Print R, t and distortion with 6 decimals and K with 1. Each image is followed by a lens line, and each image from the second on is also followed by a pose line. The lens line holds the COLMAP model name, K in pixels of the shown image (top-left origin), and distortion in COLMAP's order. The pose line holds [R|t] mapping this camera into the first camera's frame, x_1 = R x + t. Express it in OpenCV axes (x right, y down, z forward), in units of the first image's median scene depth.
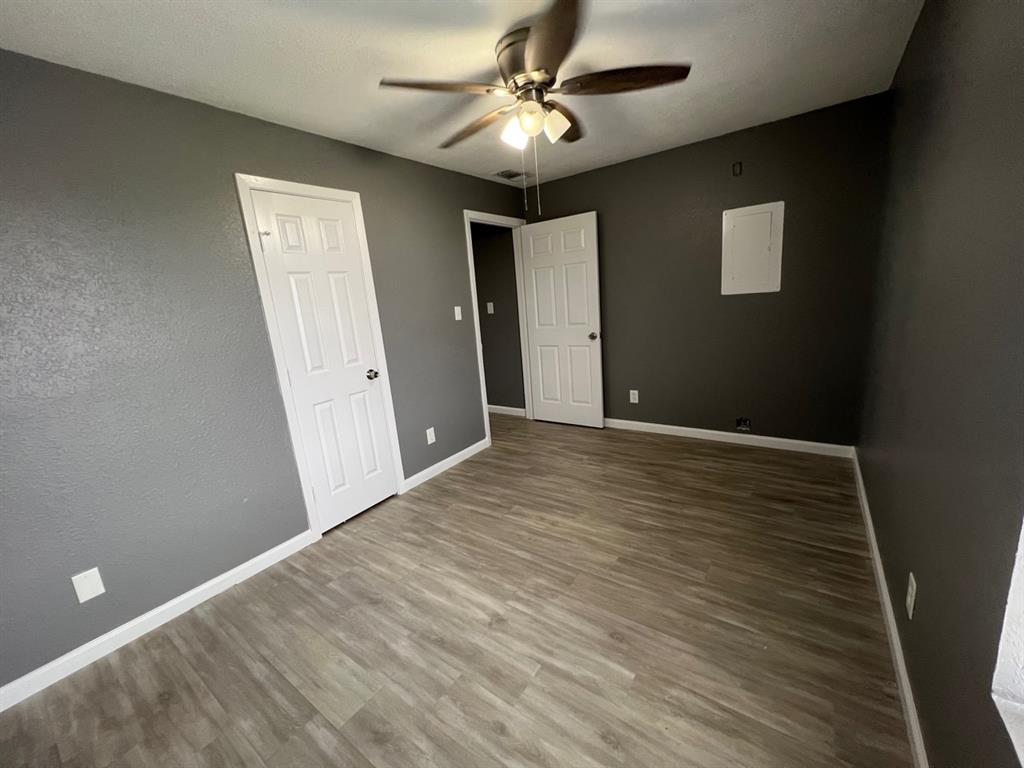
lens RADIAL K [[408.7, 0, 509.0], [0, 408.7, 383.2], [0, 0, 1]] dist [-0.000461, 0.000286]
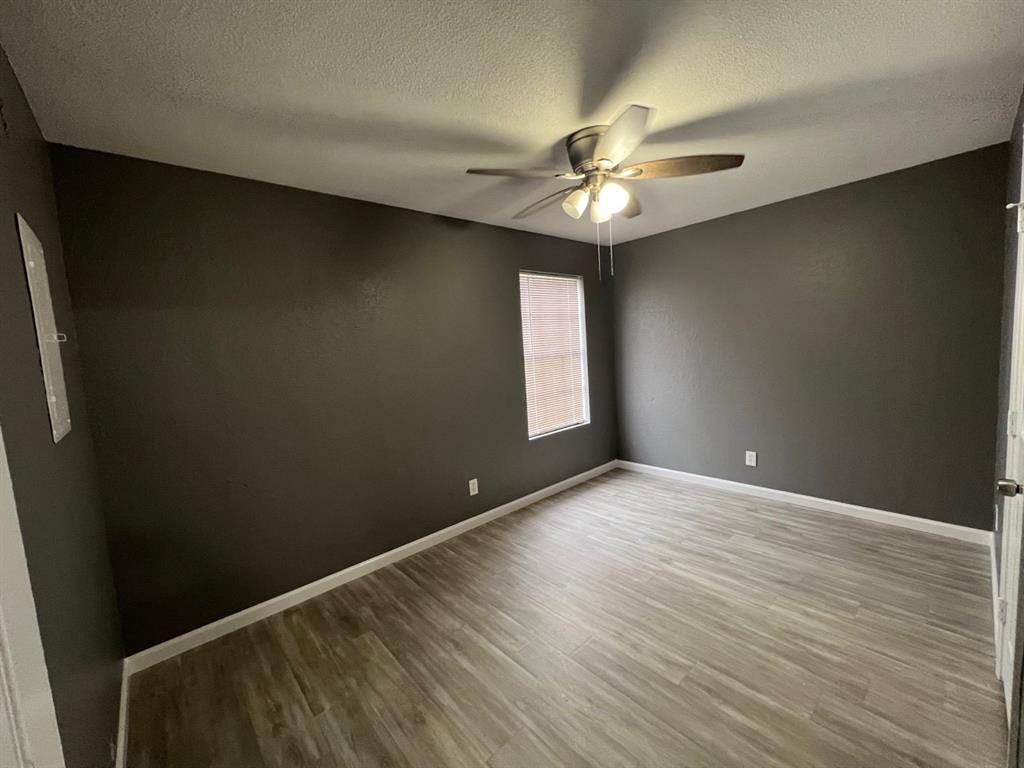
lens RADIAL K [[408.7, 0, 509.0], [0, 408.7, 383.2], [0, 0, 1]] dist [-0.000461, 0.000286]
pose [[-0.965426, 0.125263, 0.228610, 0.076125], [0.188564, 0.941106, 0.280646, -0.400041], [-0.179992, 0.314051, -0.932188, 1.701329]]
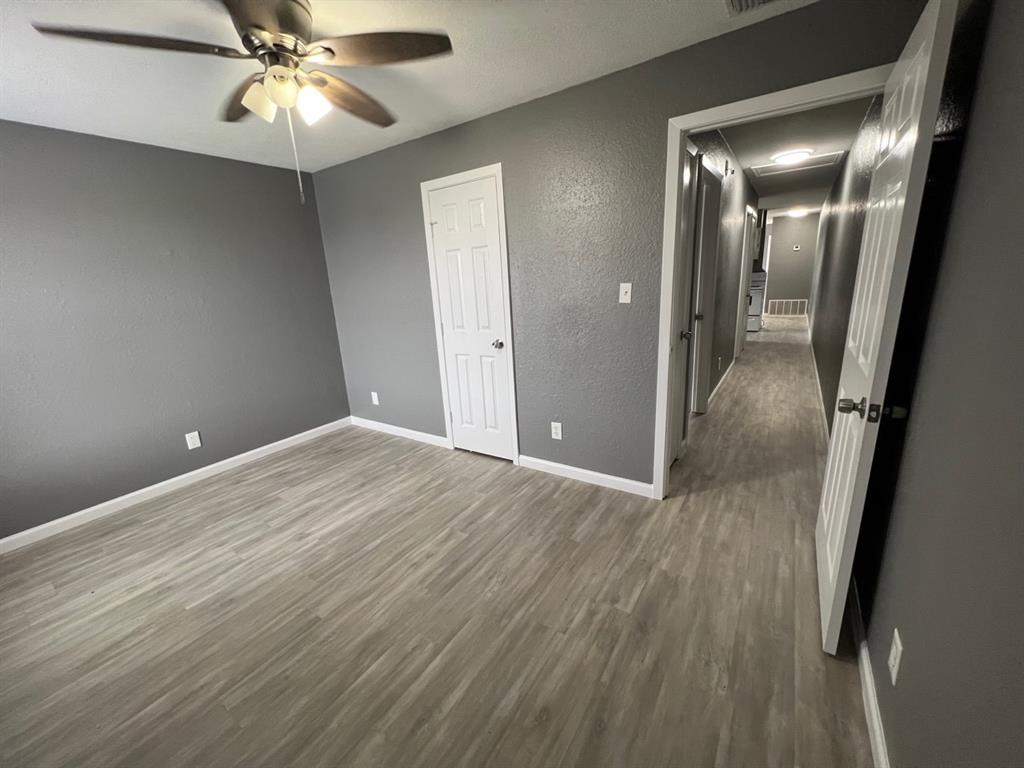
lens RADIAL K [[408.7, 0, 509.0], [0, 408.7, 383.2], [0, 0, 1]] dist [-0.000461, 0.000286]
pose [[0.036770, 0.331221, -0.942836, 0.820339], [-0.158297, 0.933493, 0.321766, -0.319439], [0.986707, 0.137417, 0.086755, 1.114740]]
